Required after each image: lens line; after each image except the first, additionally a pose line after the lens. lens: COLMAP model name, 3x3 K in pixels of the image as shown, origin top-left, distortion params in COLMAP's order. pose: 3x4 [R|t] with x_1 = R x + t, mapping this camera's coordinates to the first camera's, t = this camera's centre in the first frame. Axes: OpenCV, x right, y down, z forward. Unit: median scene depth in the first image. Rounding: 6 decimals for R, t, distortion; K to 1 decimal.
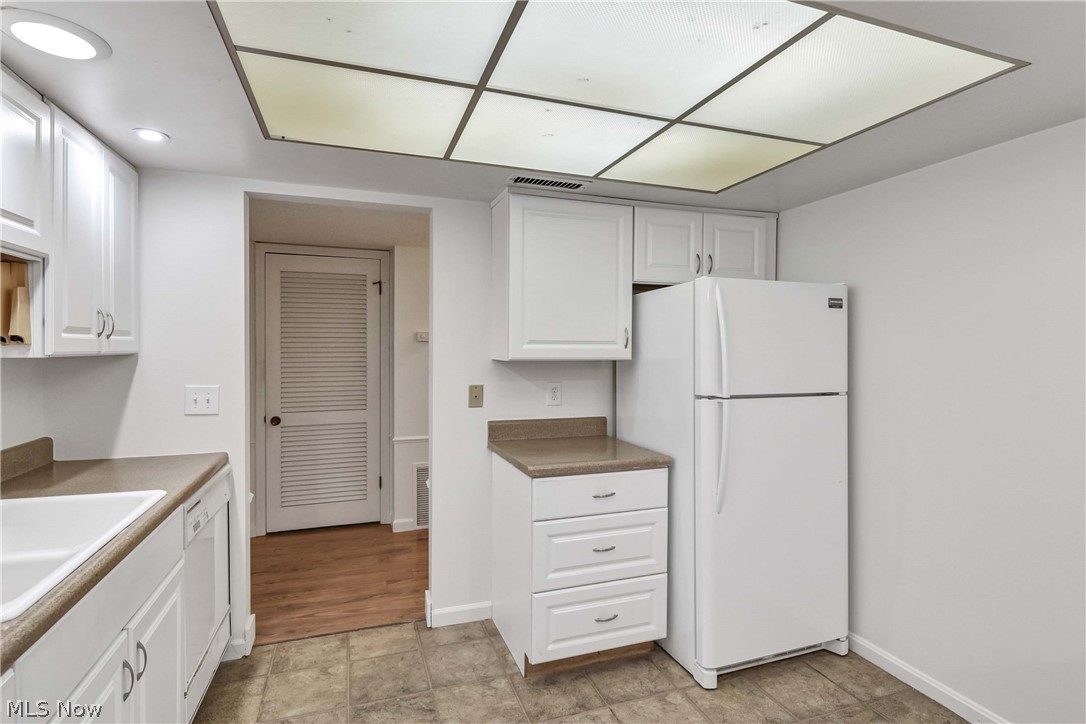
lens RADIAL K [[538.9, 0, 541.6], [0, 538.9, 356.1], [0, 0, 1]] dist [-0.002242, -0.001075]
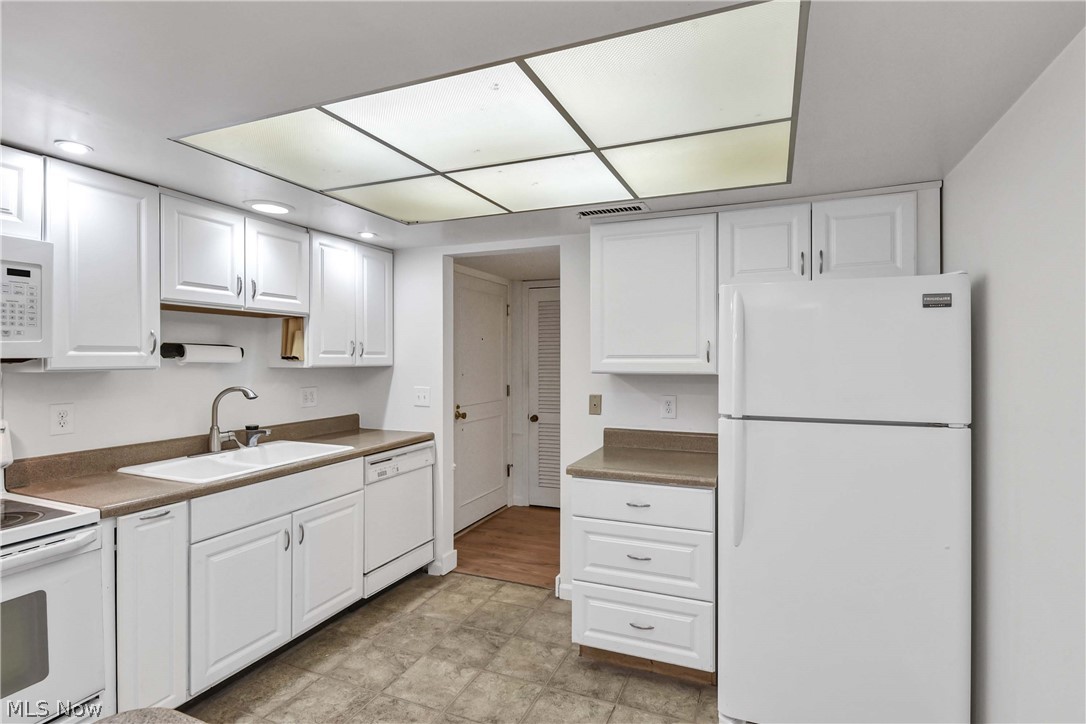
lens RADIAL K [[537.2, 0, 549.6], [0, 537.2, 360.5], [0, 0, 1]] dist [0.002020, -0.010680]
pose [[0.745646, -0.002051, -0.666339, 0.637776], [-0.007847, 0.999899, -0.011858, -0.004427], [0.666296, 0.014070, 0.745555, 0.110171]]
